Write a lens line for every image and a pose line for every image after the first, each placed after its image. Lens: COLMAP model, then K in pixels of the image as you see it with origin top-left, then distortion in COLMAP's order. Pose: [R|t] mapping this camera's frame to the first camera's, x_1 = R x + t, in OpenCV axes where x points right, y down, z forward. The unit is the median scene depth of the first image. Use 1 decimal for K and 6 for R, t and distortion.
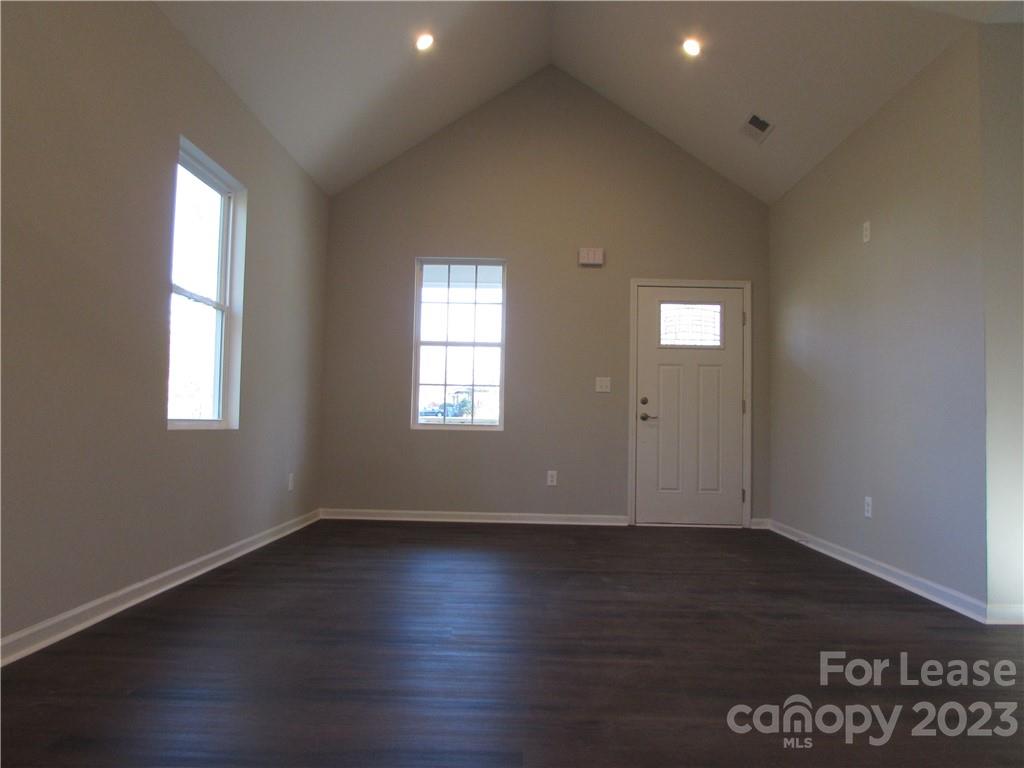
lens RADIAL K [[723.7, 0, 512.0], [0, 723.7, 384.0], [0, 0, 1]] dist [-0.033992, 0.002137]
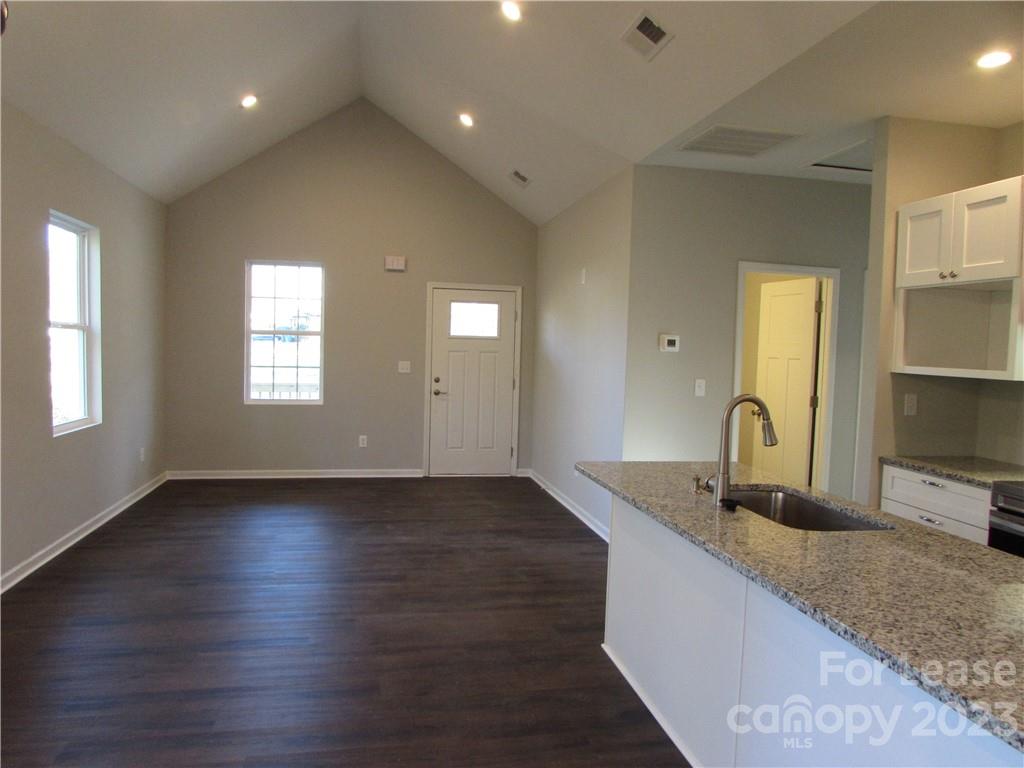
lens RADIAL K [[733.7, 0, 512.0], [0, 733.7, 384.0], [0, 0, 1]] dist [-0.005285, -0.000526]
pose [[0.977760, -0.003719, 0.209696, 0.044906], [-0.020184, 0.993533, 0.111736, -0.126705], [-0.208755, -0.113483, 0.971361, -0.307406]]
